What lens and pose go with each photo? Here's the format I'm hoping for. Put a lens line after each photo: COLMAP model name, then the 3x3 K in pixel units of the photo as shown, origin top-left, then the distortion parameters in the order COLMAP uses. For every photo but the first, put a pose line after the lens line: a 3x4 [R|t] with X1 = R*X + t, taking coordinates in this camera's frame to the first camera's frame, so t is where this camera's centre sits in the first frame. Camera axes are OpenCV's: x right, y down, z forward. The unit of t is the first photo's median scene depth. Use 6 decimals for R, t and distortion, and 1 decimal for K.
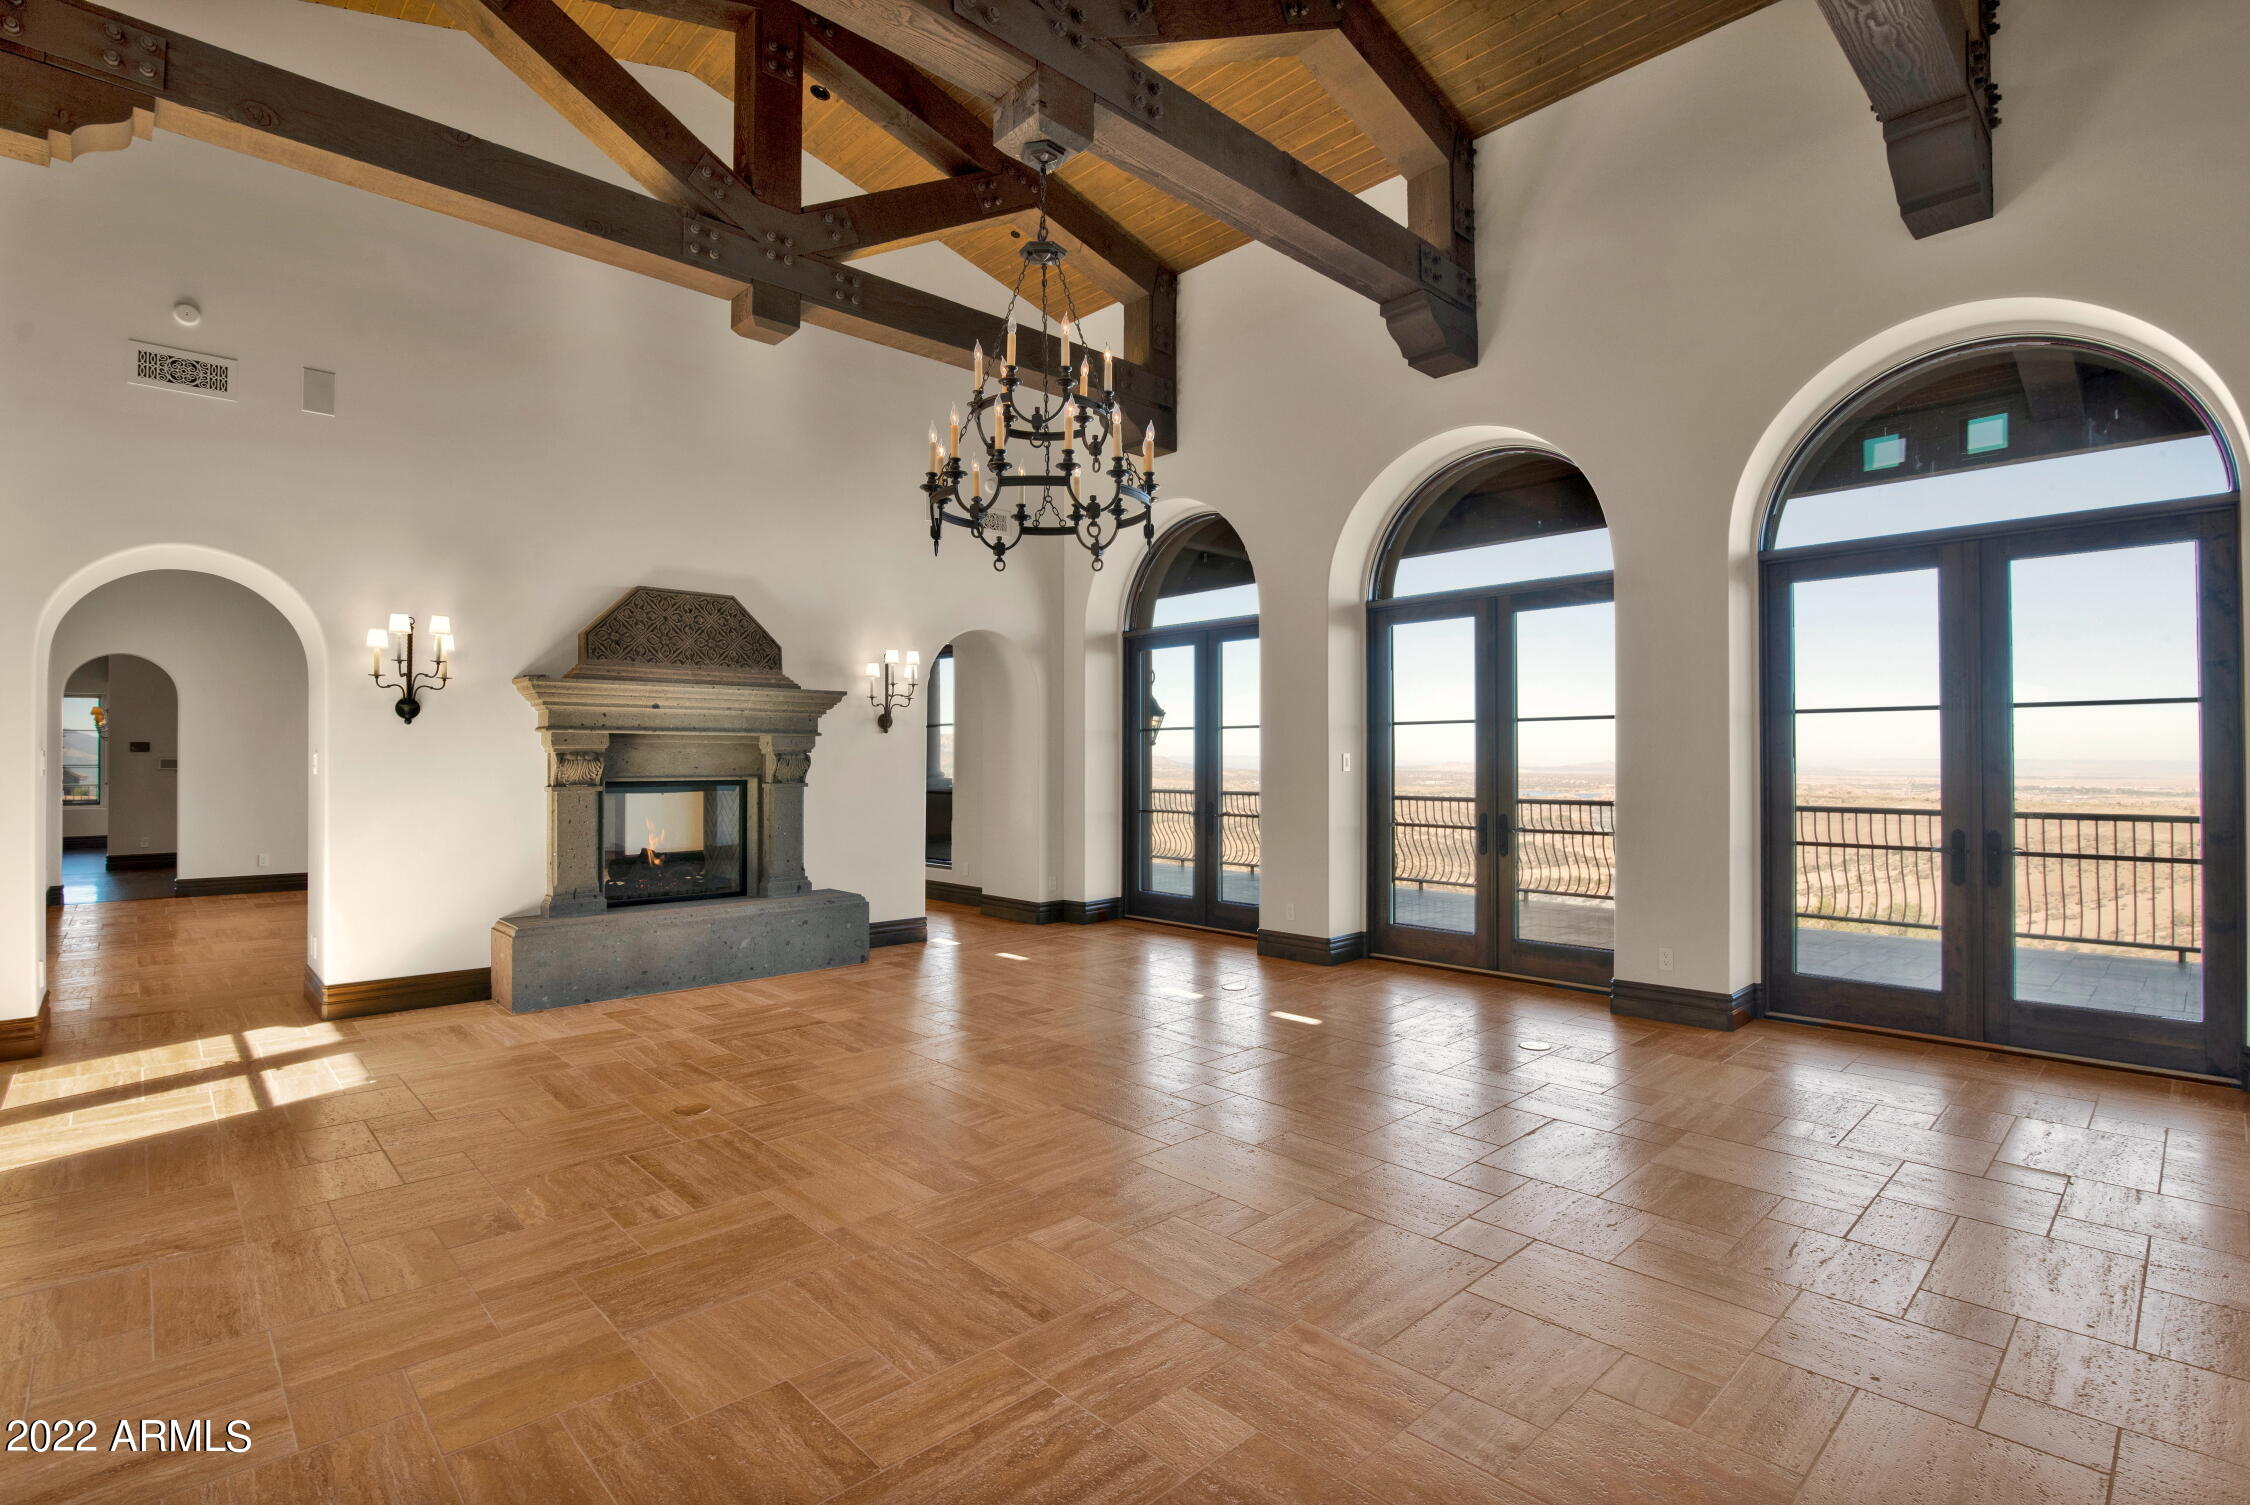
lens RADIAL K [[1054.1, 0, 1120.5], [0, 1054.1, 753.8], [0, 0, 1]] dist [-0.021080, 0.000746]
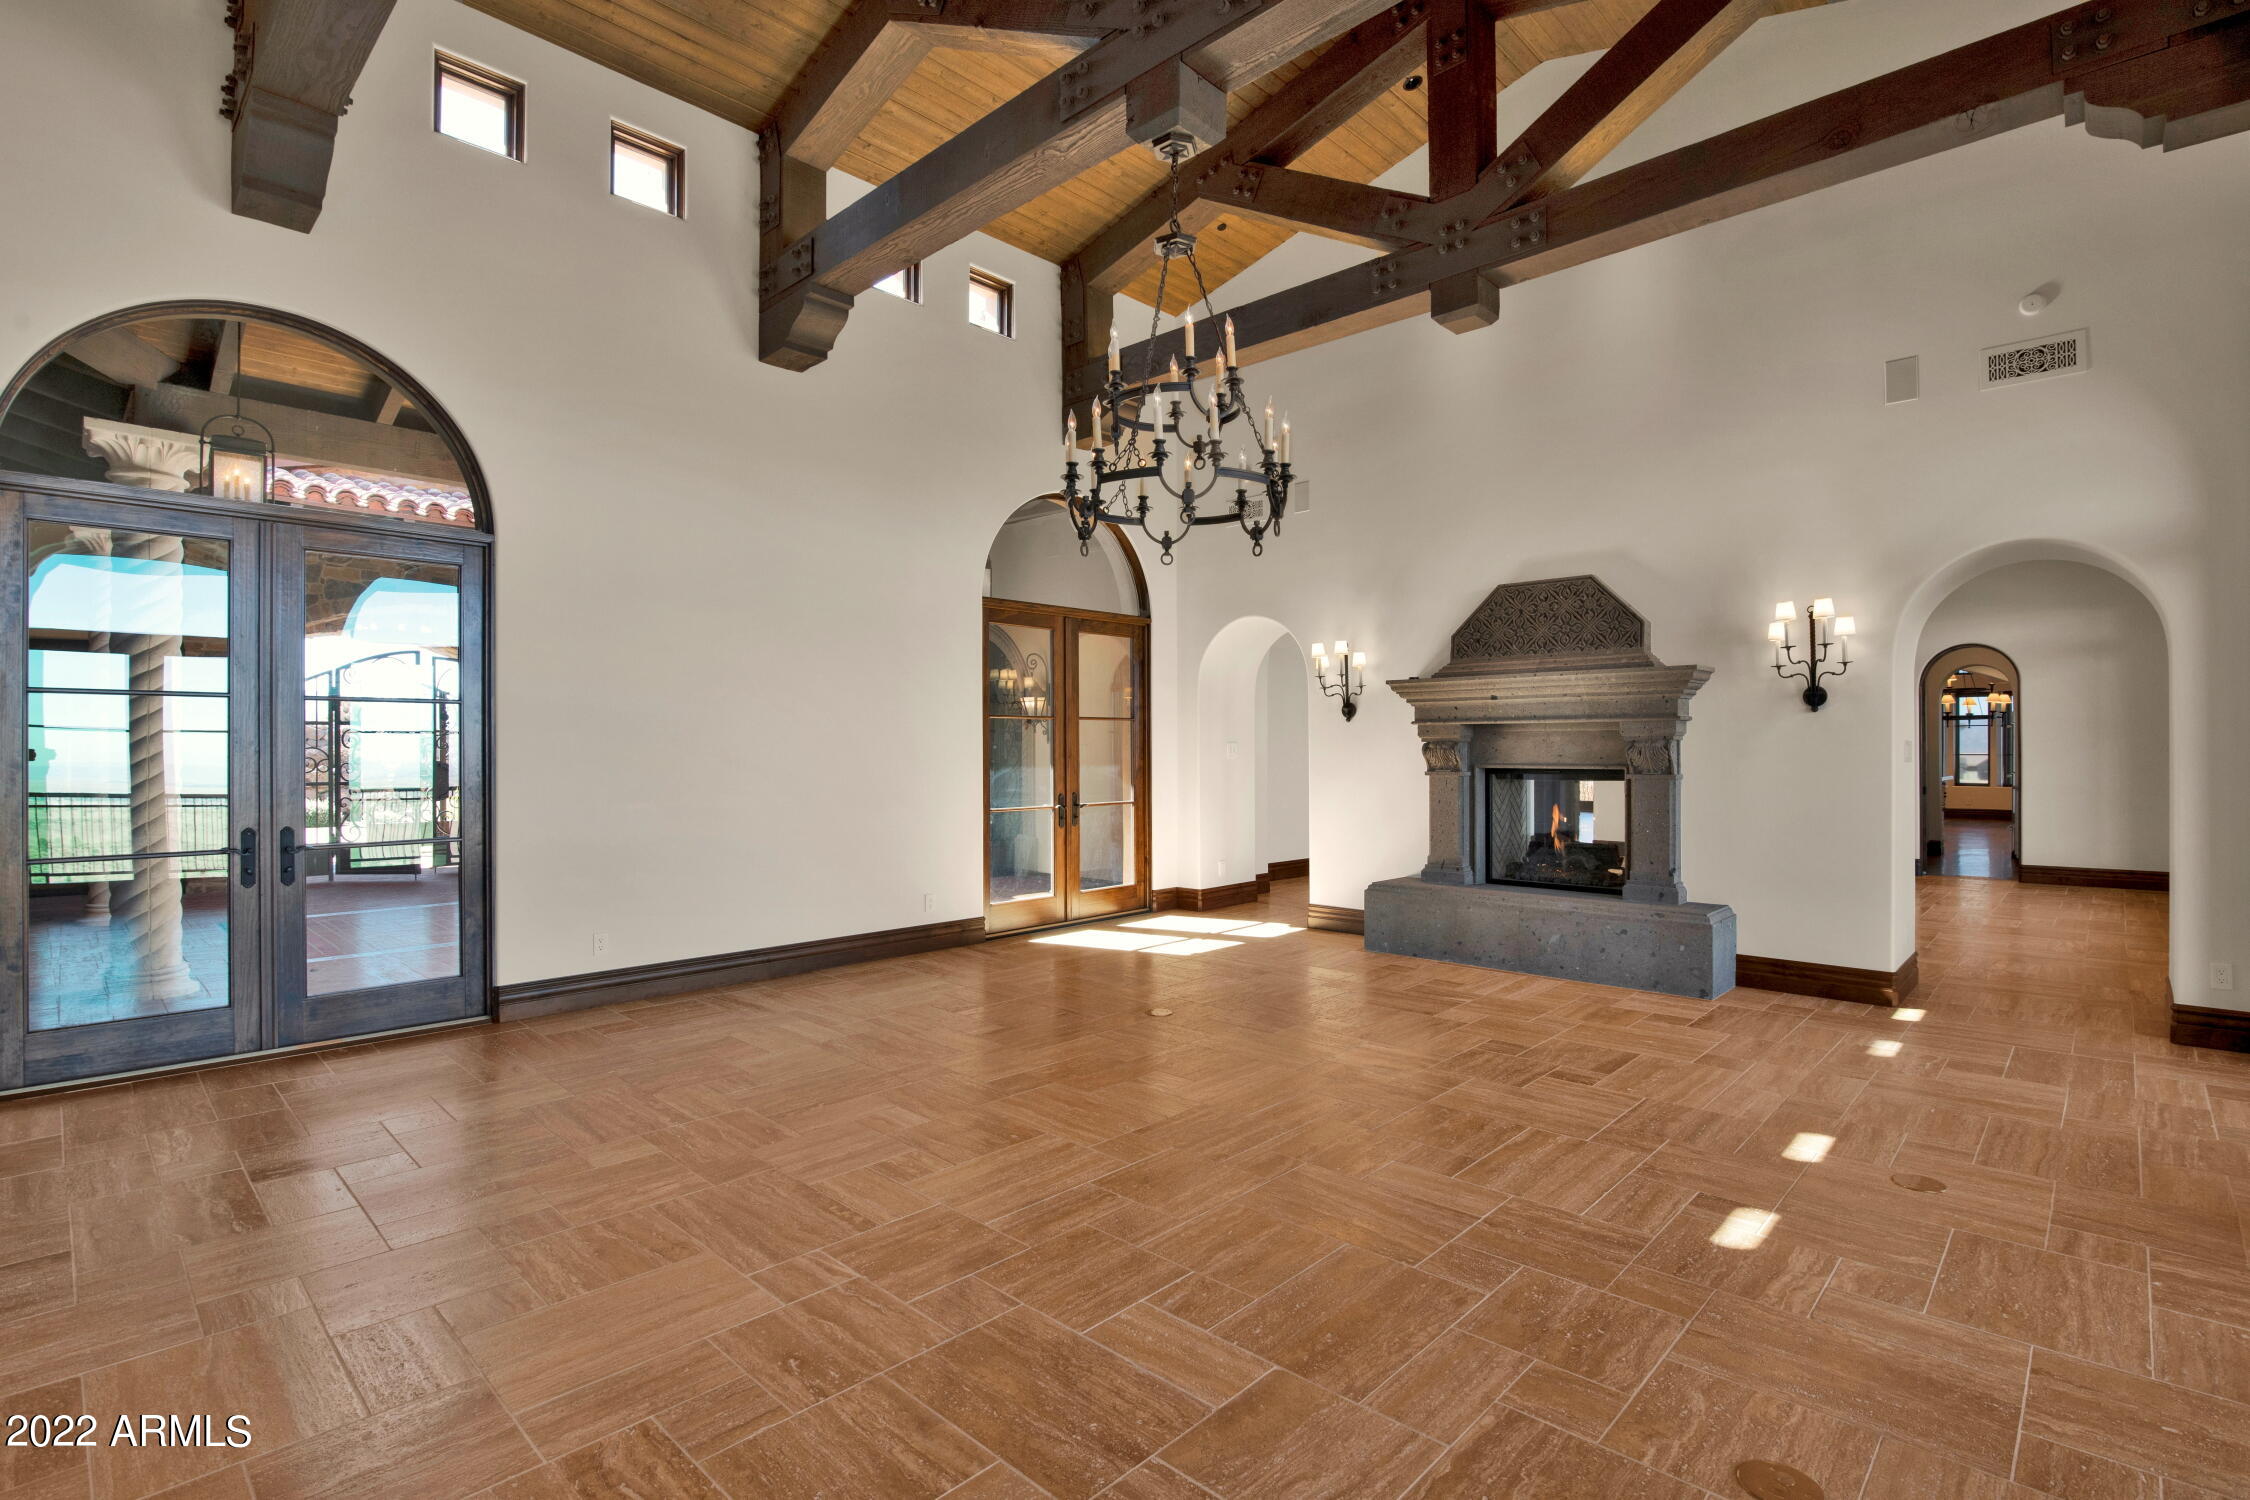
lens RADIAL K [[1043.0, 0, 1121.1], [0, 1043.0, 742.4], [0, 0, 1]] dist [-0.002050, 0.000313]
pose [[0.058363, -0.005627, -0.998280, 0.598496], [0.008116, 0.999954, -0.005162, 0.002532], [0.998262, -0.007800, 0.058406, 0.576314]]
